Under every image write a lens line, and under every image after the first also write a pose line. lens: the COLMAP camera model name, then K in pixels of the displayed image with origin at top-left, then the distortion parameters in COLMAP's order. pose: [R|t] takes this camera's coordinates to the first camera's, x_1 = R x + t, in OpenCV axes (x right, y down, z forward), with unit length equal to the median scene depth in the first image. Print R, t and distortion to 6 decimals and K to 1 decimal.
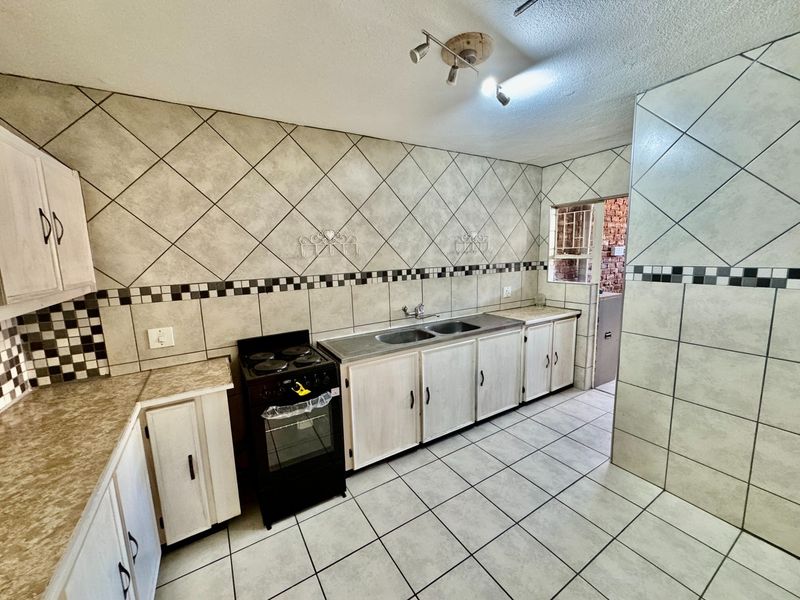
lens RADIAL K [[320.2, 0, 402.3], [0, 320.2, 300.5], [0, 0, 1]] dist [0.000099, 0.000106]
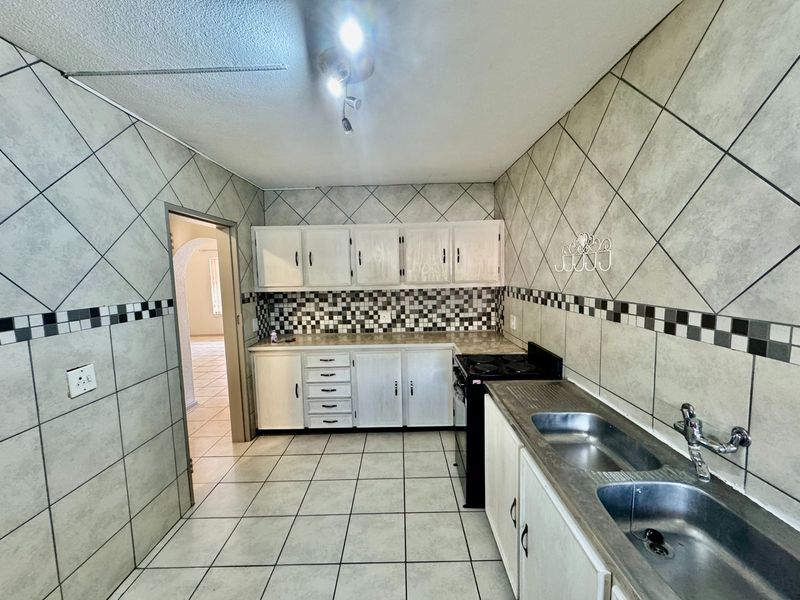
lens RADIAL K [[320.2, 0, 401.3], [0, 320.2, 299.7], [0, 0, 1]] dist [0.000099, 0.000106]
pose [[-0.525909, 0.123718, -0.841495, 0.548172], [-0.078743, 0.978033, 0.193004, -0.168516], [0.846888, 0.167765, -0.504614, 0.958319]]
